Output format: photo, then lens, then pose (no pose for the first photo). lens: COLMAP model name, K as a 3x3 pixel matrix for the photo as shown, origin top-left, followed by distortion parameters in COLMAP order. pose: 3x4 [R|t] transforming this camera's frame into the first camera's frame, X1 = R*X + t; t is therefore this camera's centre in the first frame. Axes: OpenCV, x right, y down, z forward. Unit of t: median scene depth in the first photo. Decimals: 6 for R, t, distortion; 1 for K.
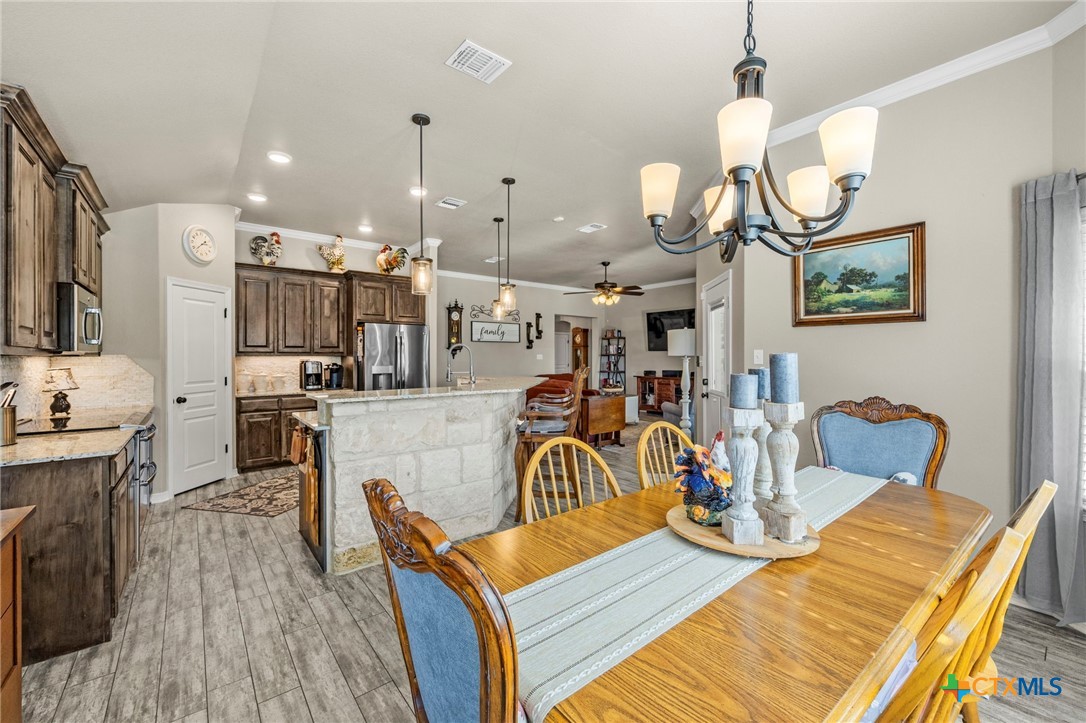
lens RADIAL K [[437.0, 0, 541.2], [0, 437.0, 354.9], [0, 0, 1]] dist [-0.004346, 0.000350]
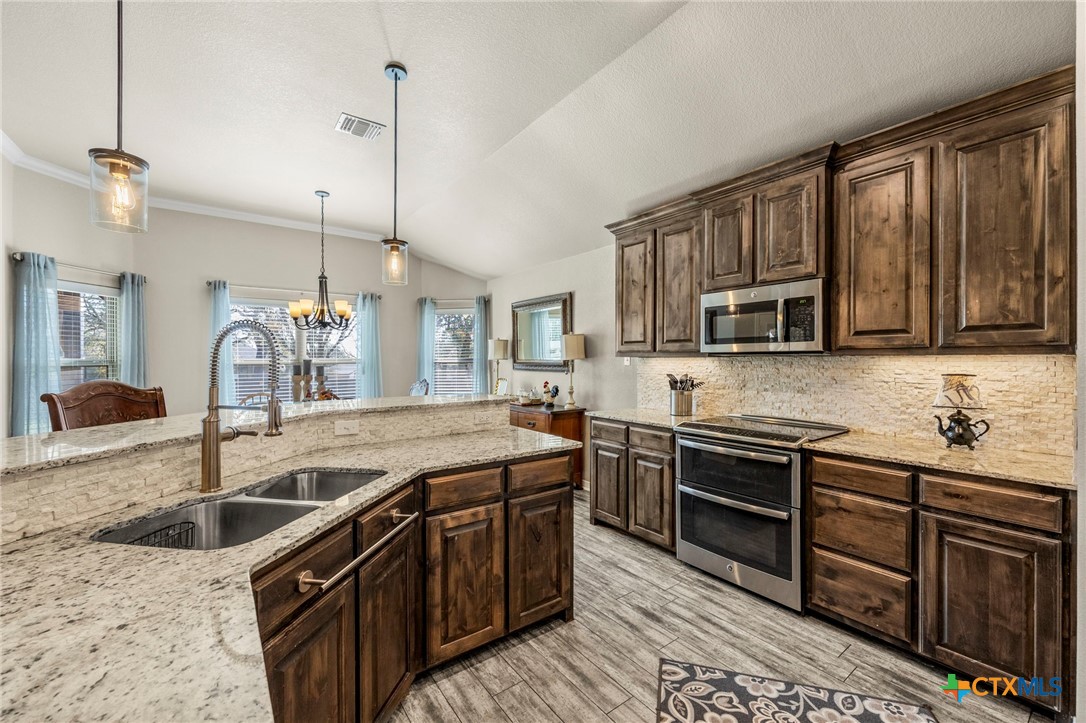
lens RADIAL K [[437.0, 0, 542.7], [0, 437.0, 361.7], [0, 0, 1]] dist [-0.004346, 0.000350]
pose [[-0.999062, 0.007404, 0.042663, -0.318403], [0.007495, 0.999970, 0.001975, 0.005538], [-0.042647, 0.002292, -0.999088, 0.982157]]
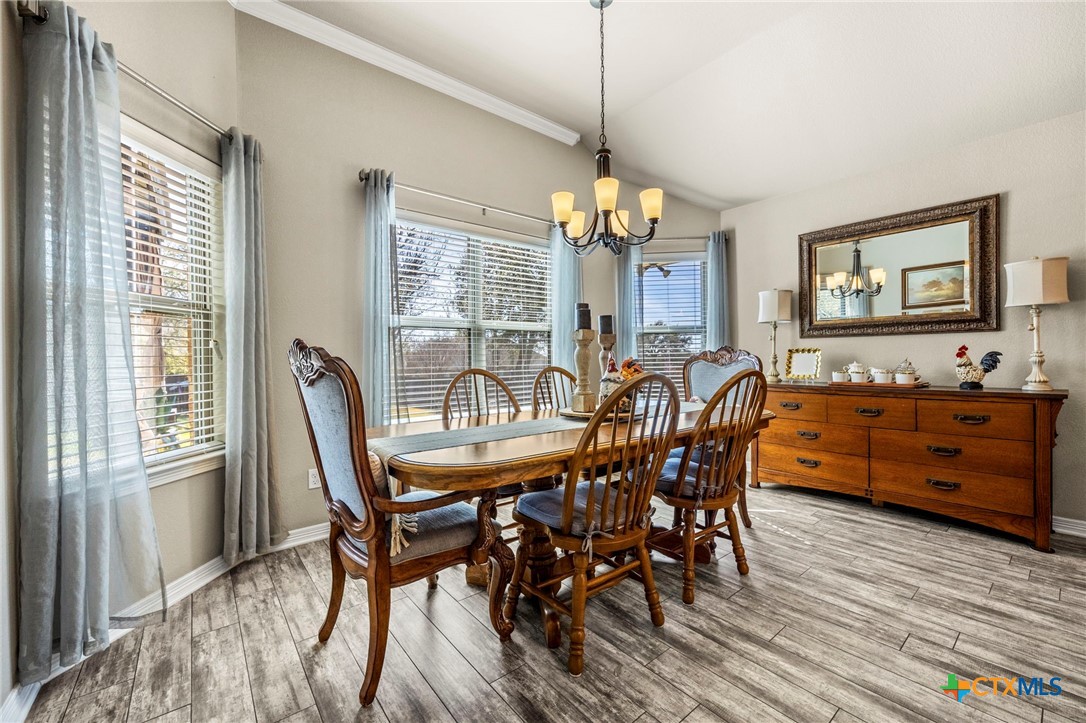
lens RADIAL K [[437.0, 0, 545.0], [0, 437.0, 357.5], [0, 0, 1]] dist [-0.004346, 0.000350]
pose [[-0.999836, 0.014961, 0.010224, 0.152604], [0.014962, 0.999888, 0.000042, 0.049216], [-0.010222, 0.000195, -0.999948, 0.645194]]
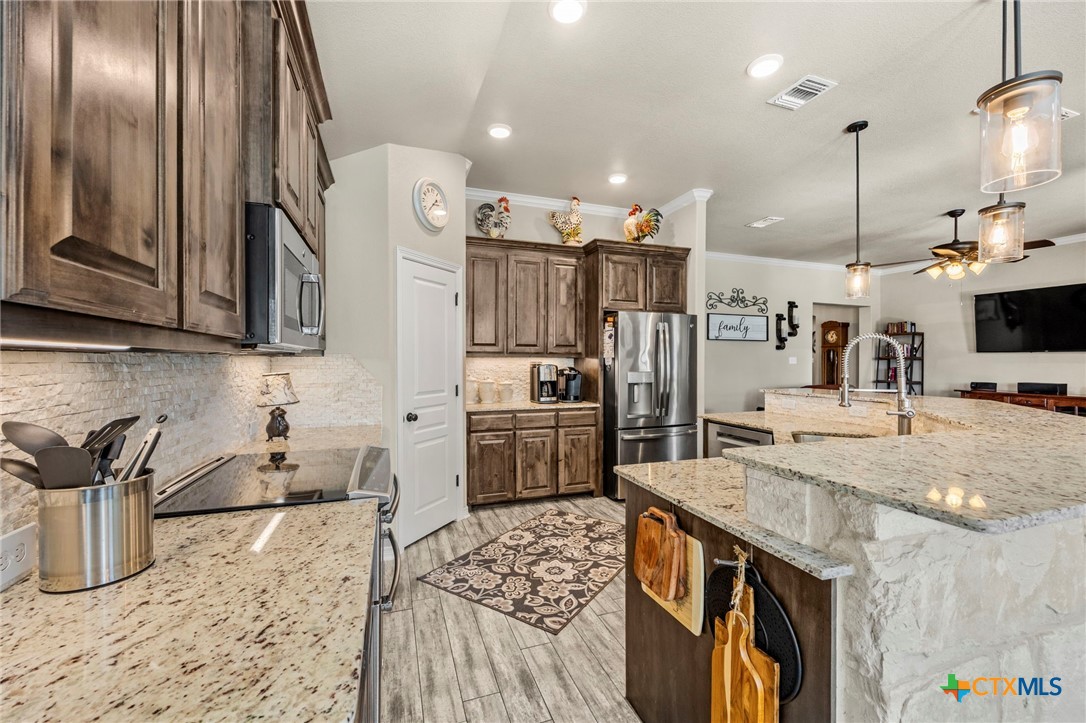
lens RADIAL K [[437.0, 0, 540.6], [0, 437.0, 362.0], [0, 0, 1]] dist [-0.004346, 0.000350]
pose [[0.942081, 0.006977, -0.335314, -0.283361], [-0.003892, 0.999944, 0.009873, 0.002743], [0.335364, -0.007997, 0.942055, 0.288098]]
